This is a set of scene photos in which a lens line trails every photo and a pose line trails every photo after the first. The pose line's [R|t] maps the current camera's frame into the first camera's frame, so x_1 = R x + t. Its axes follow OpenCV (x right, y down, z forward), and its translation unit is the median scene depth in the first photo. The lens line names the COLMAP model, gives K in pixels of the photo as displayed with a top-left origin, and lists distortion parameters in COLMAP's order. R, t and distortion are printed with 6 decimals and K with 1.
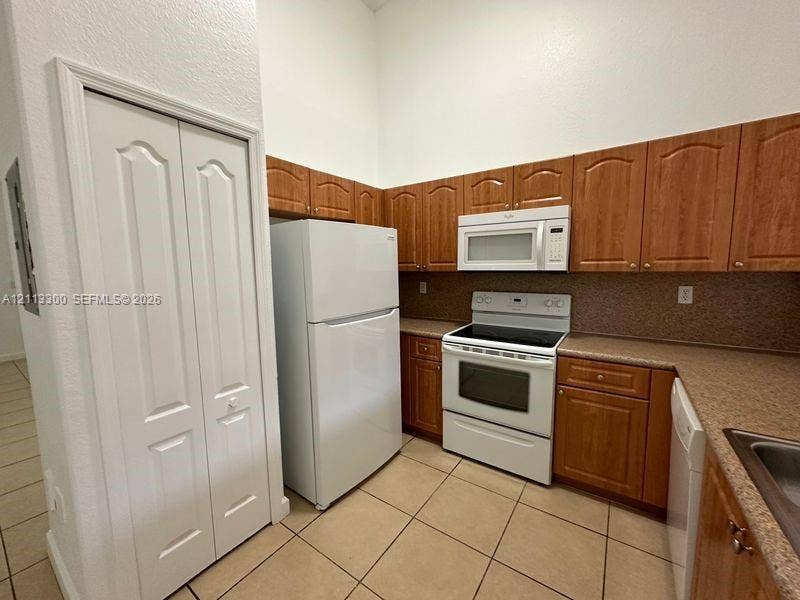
lens RADIAL K [[317.5, 0, 399.4], [0, 317.5, 300.3], [0, 0, 1]] dist [-0.011692, 0.000190]
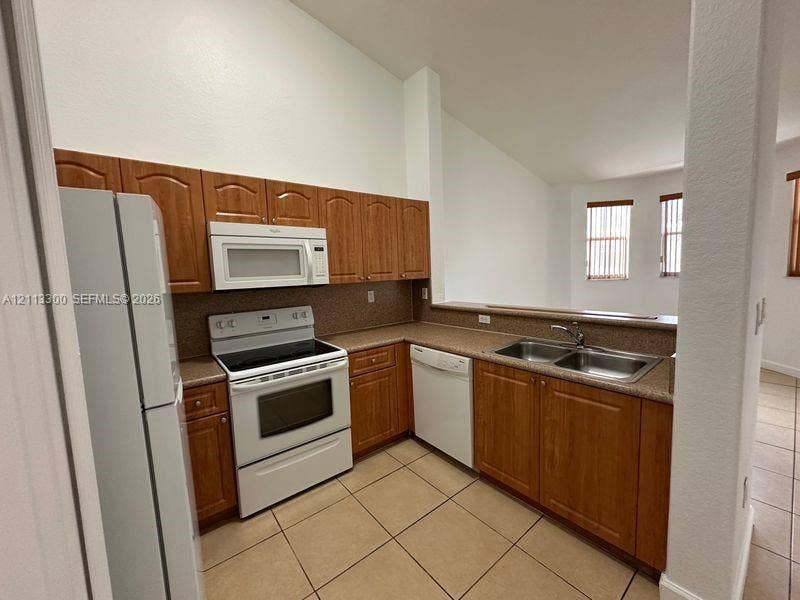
lens RADIAL K [[317.5, 0, 399.4], [0, 317.5, 300.3], [0, 0, 1]] dist [-0.011692, 0.000190]
pose [[0.279548, -0.083810, 0.956467, -0.510941], [0.138644, 0.989266, 0.046162, -0.049321], [-0.950069, 0.119703, 0.288167, 0.401570]]
